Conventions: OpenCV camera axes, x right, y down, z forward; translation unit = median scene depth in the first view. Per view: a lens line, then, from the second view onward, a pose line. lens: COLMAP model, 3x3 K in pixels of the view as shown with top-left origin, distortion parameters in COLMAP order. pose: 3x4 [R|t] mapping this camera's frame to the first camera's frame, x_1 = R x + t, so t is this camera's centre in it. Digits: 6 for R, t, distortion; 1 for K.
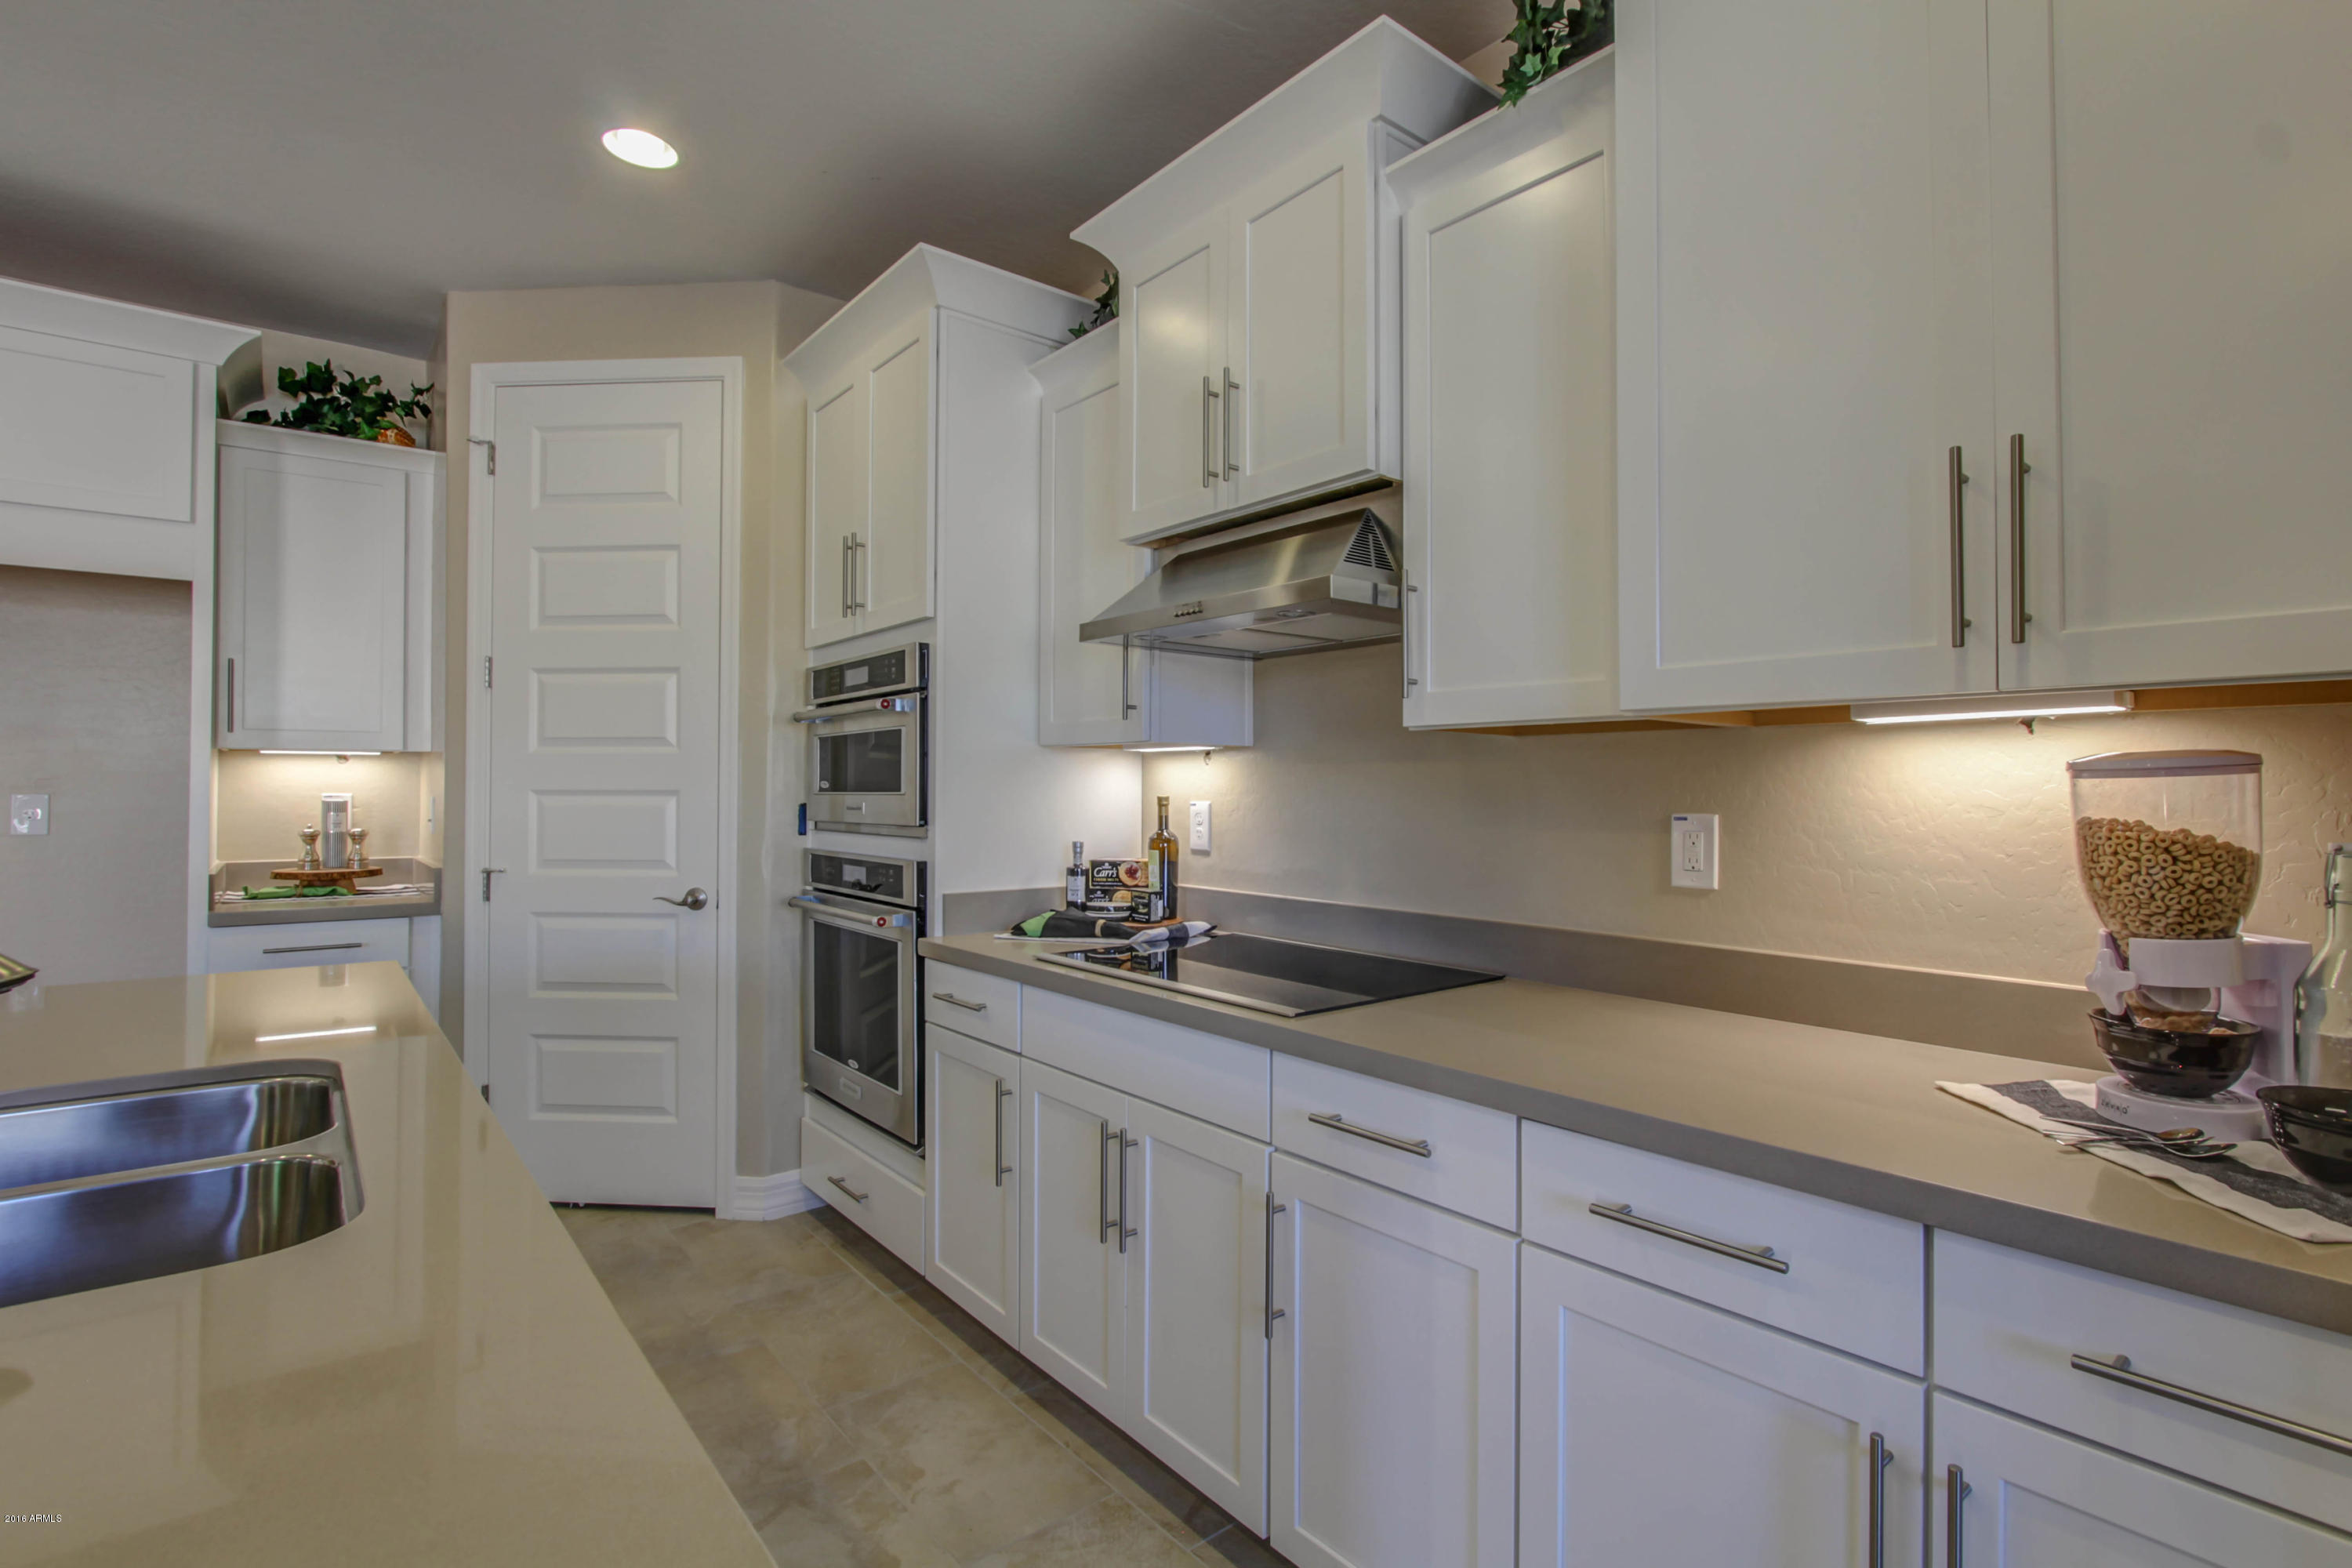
lens RADIAL K [[1132.3, 0, 1210.7], [0, 1132.3, 788.7], [0, 0, 1]] dist [-0.016779, 0.002143]
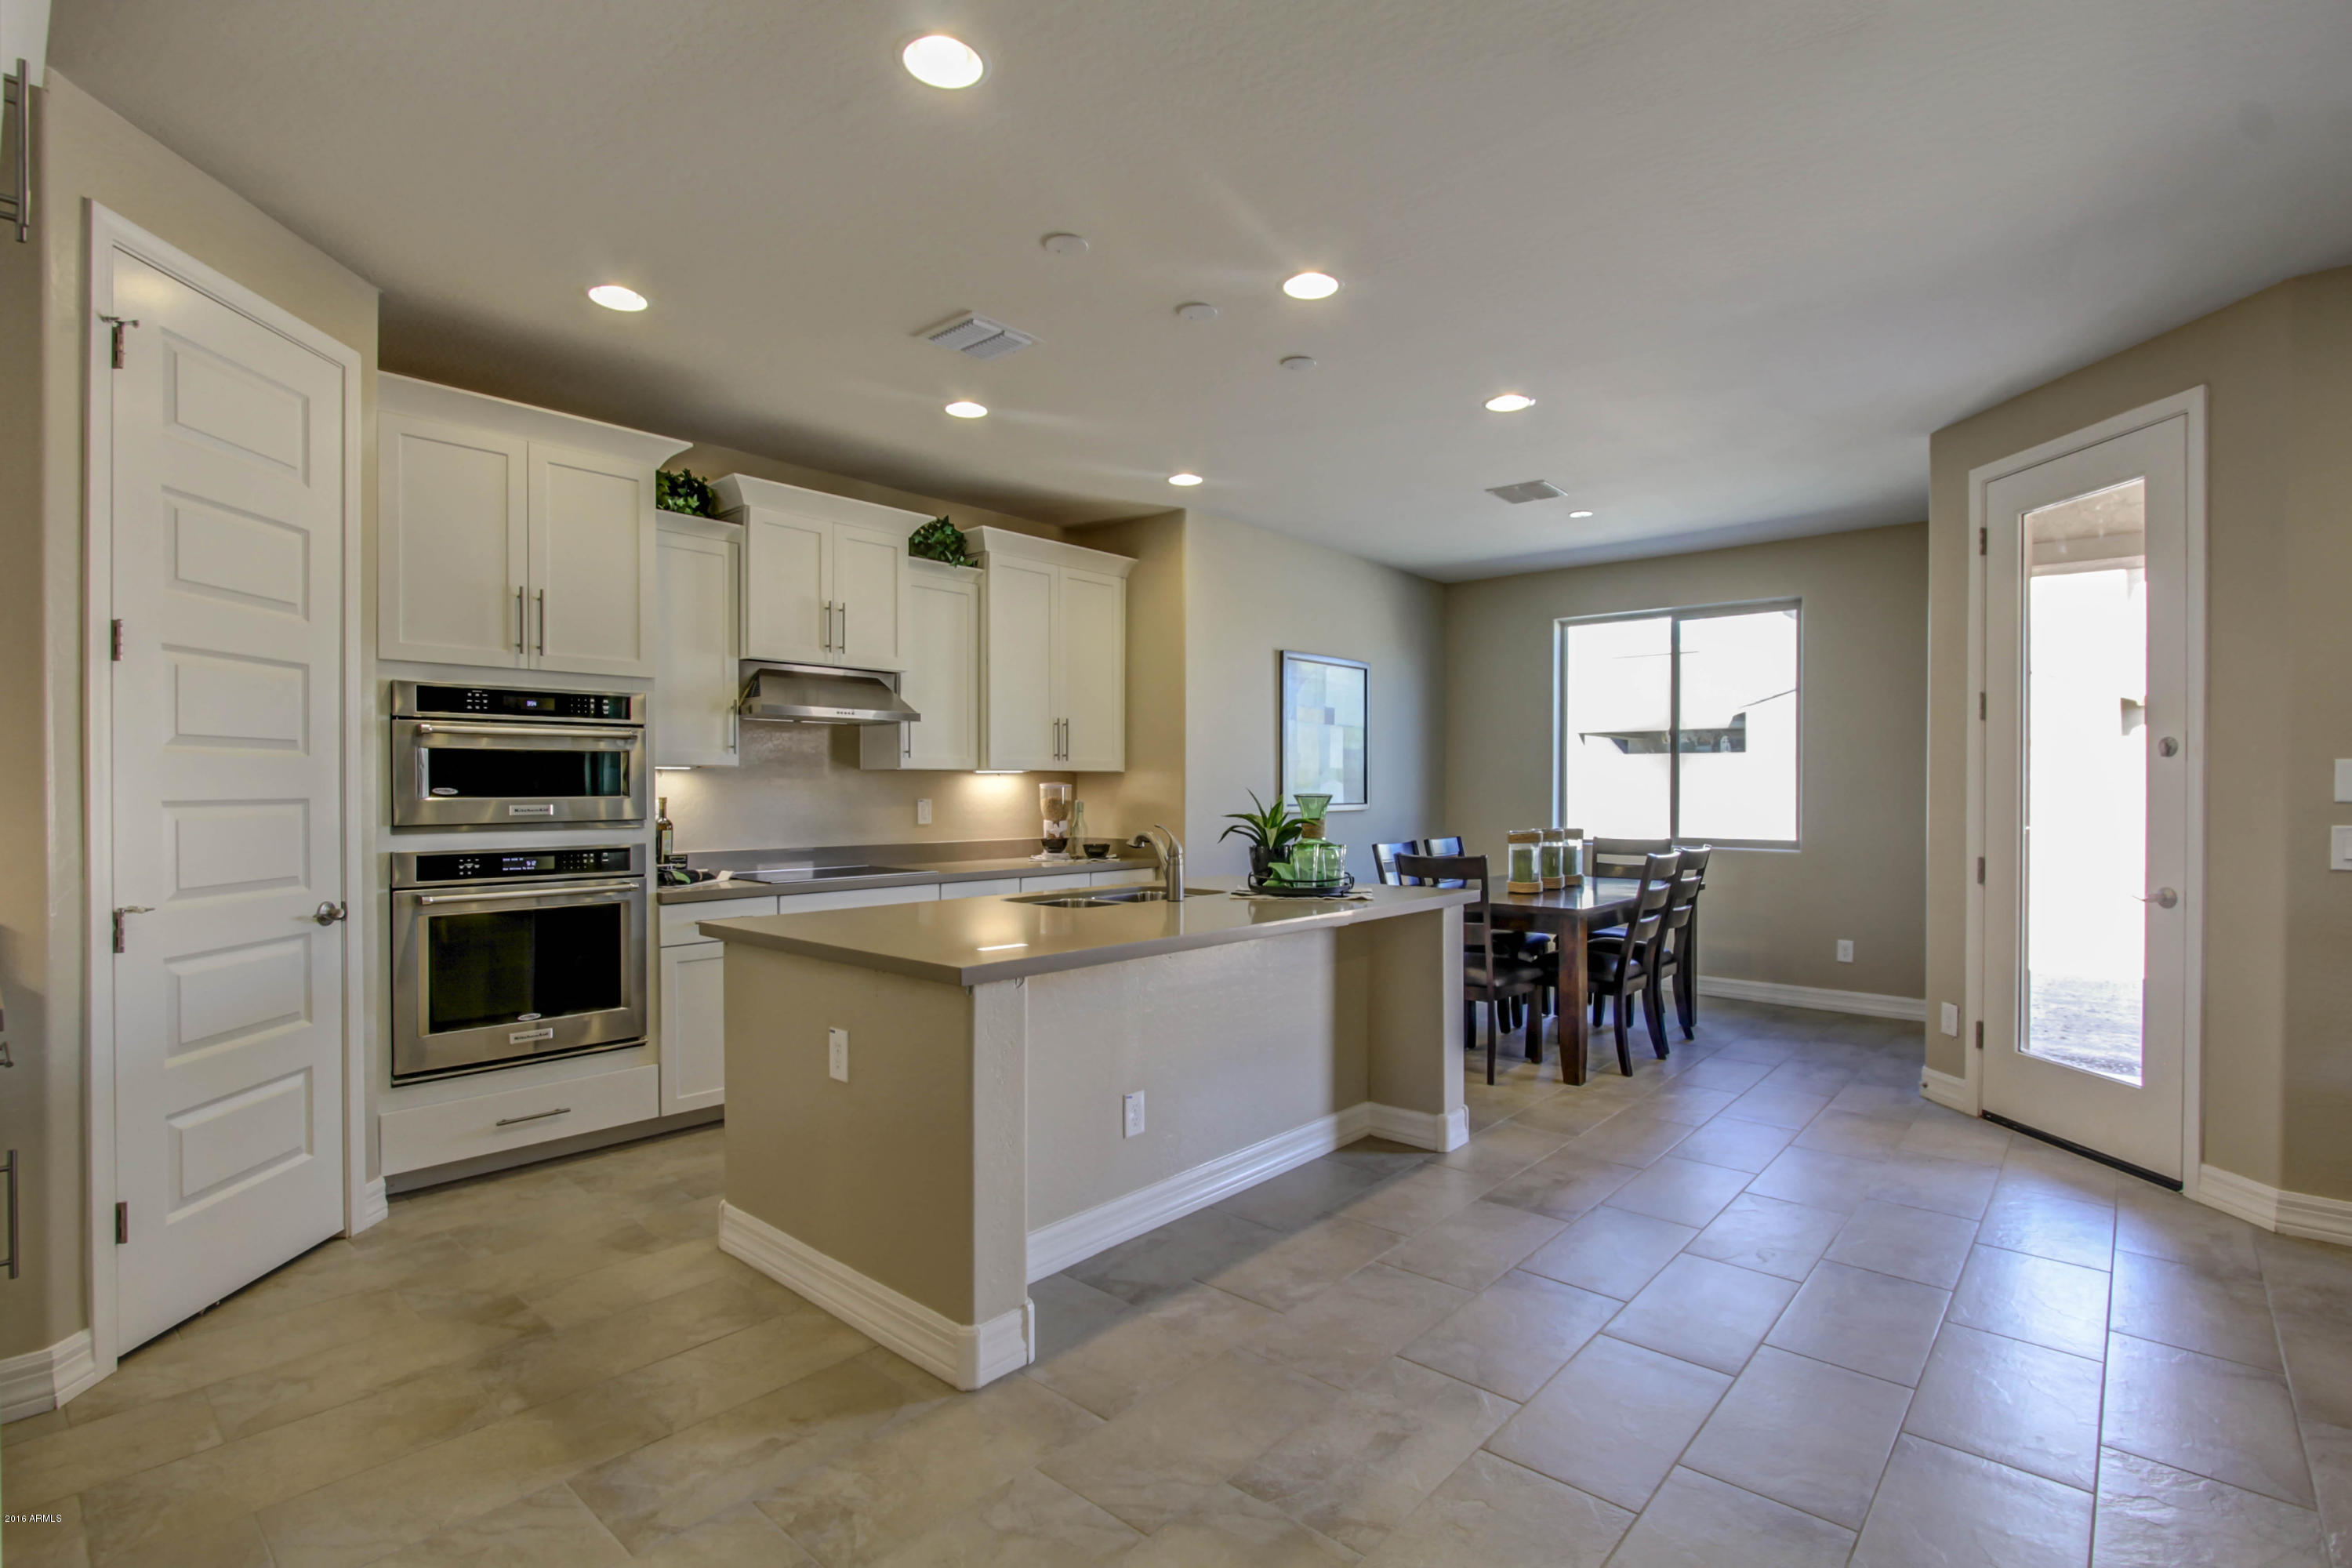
lens RADIAL K [[1132.3, 0, 1224.6], [0, 1132.3, 765.9], [0, 0, 1]] dist [-0.016779, 0.002143]
pose [[-0.174036, 0.015840, 0.984612, -2.546442], [0.001170, 0.999873, -0.015879, -0.016703], [-0.984739, -0.001611, -0.174032, 0.707697]]
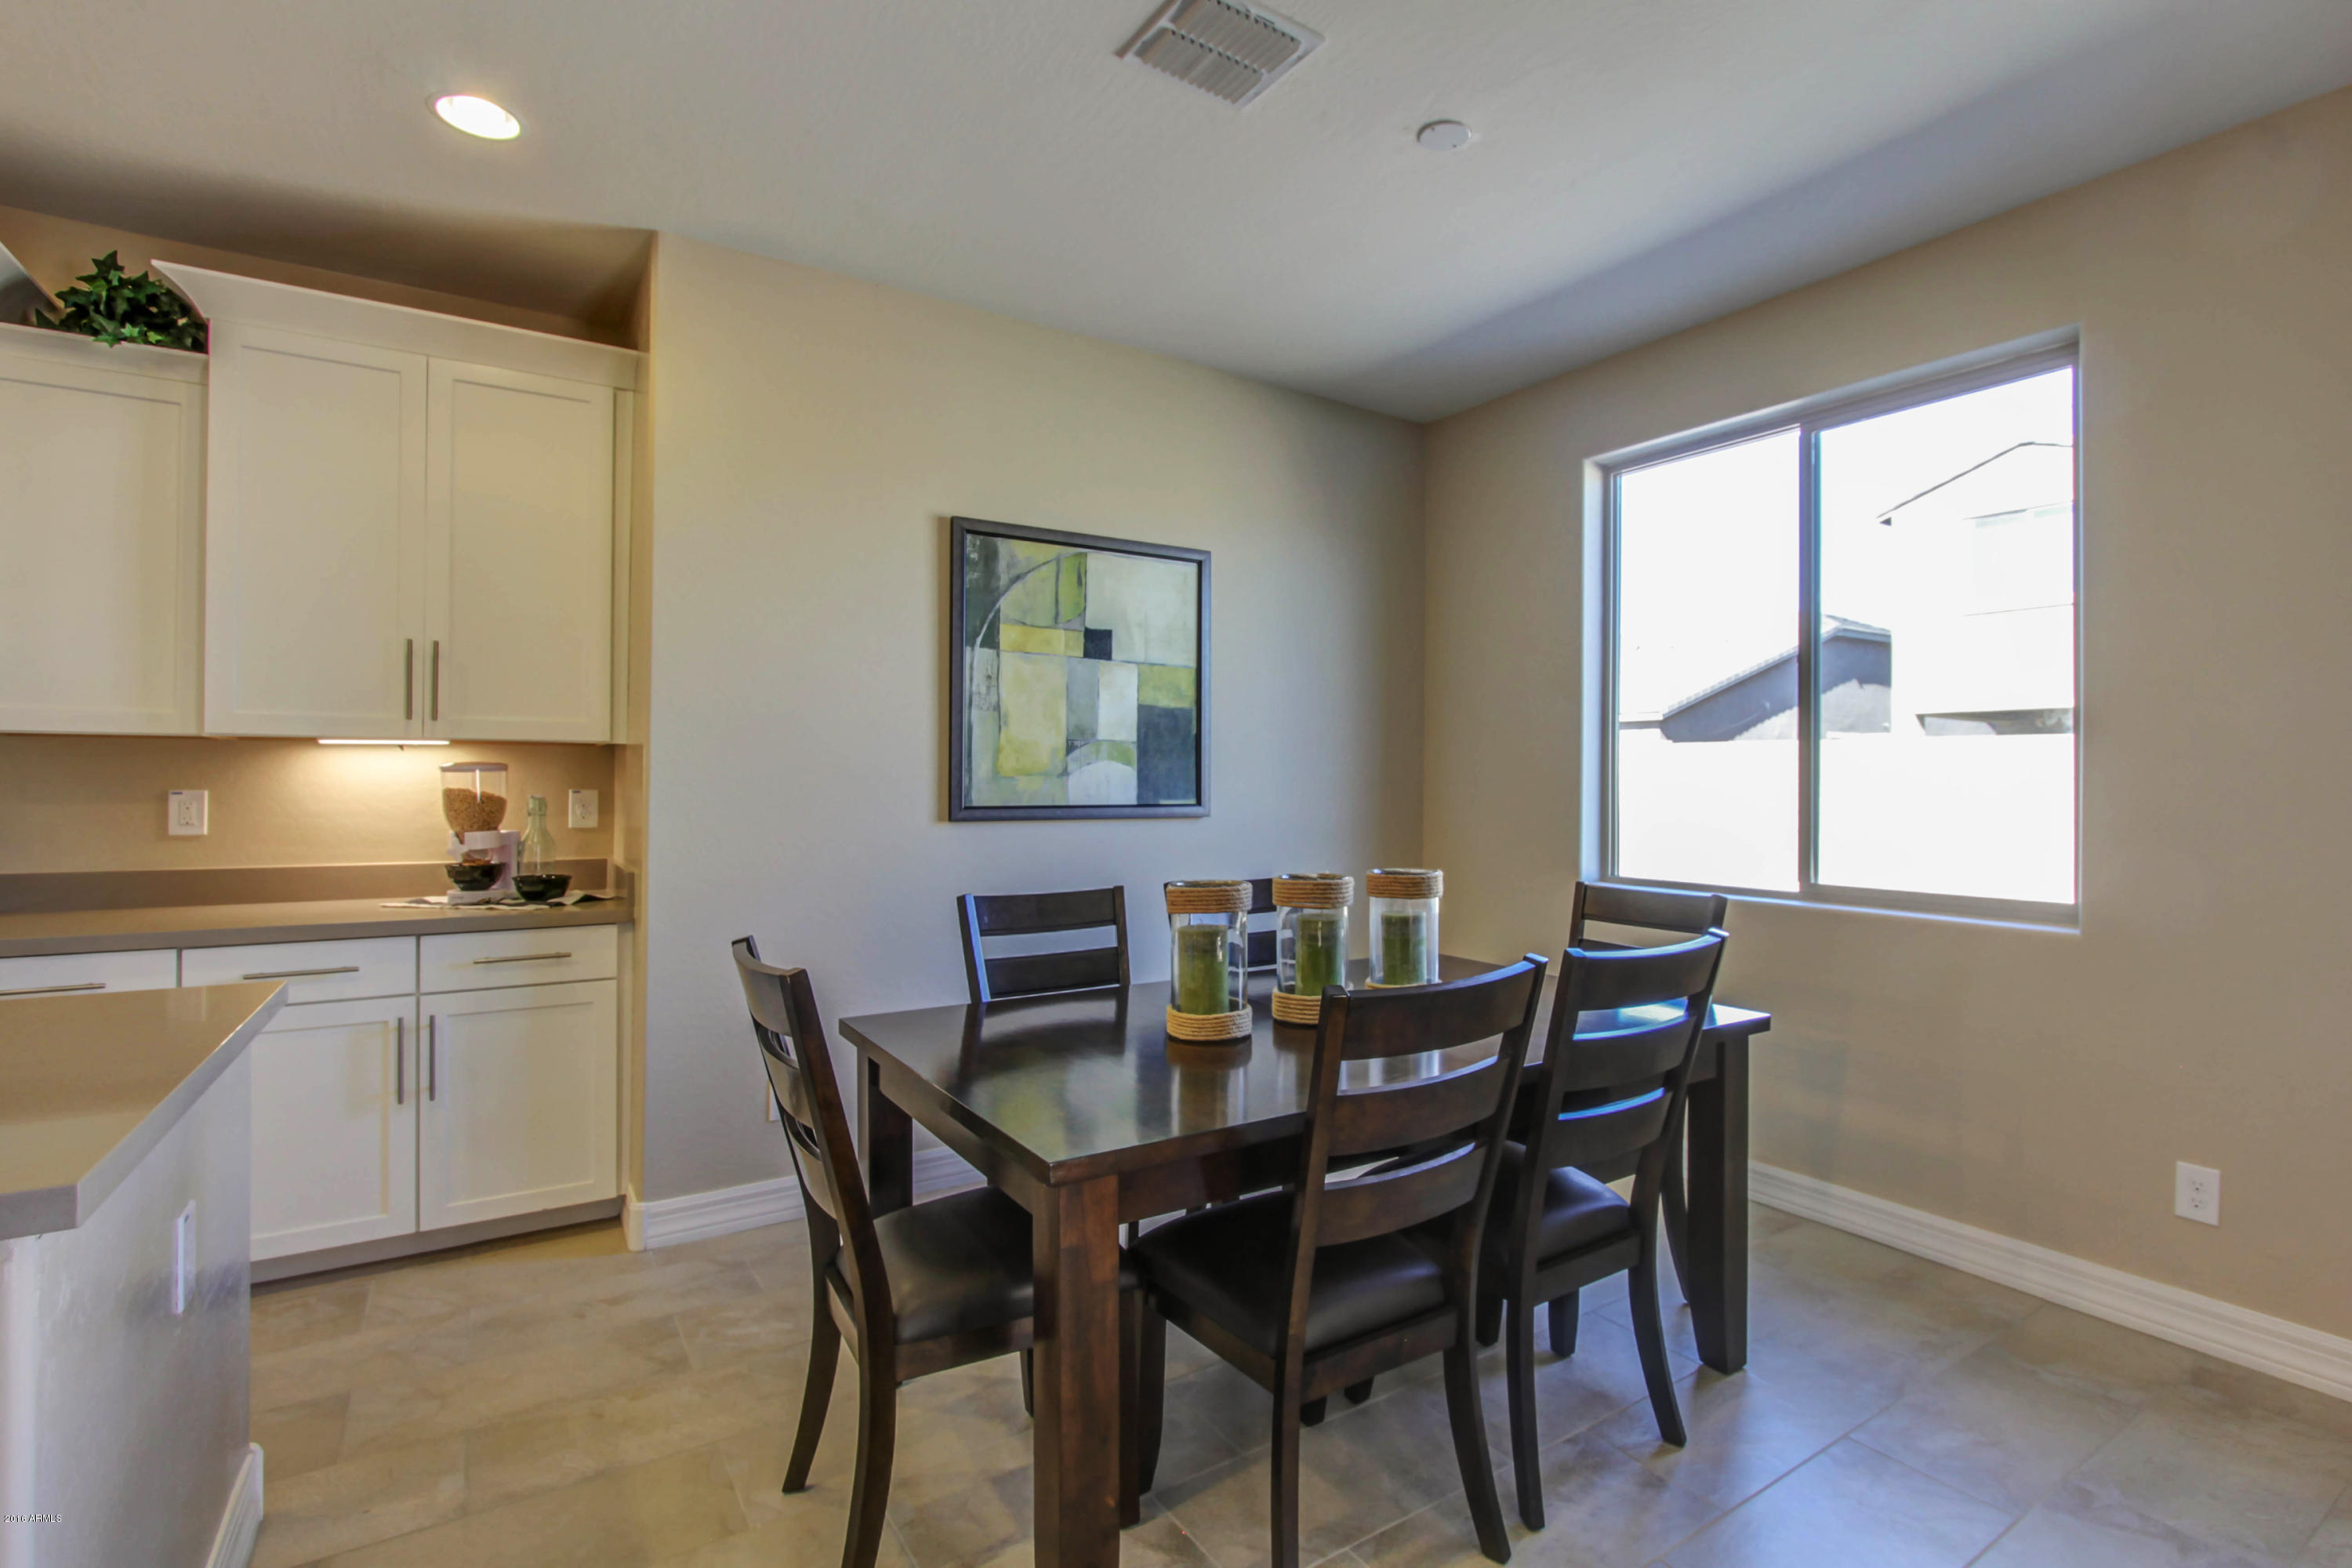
lens RADIAL K [[1132.3, 0, 1282.4], [0, 1132.3, 741.6], [0, 0, 1]] dist [-0.016779, 0.002143]
pose [[0.084873, 0.034370, 0.995799, -1.012429], [-0.003152, 0.999409, -0.034226, 0.001176], [-0.996387, -0.000234, 0.084931, -0.701174]]
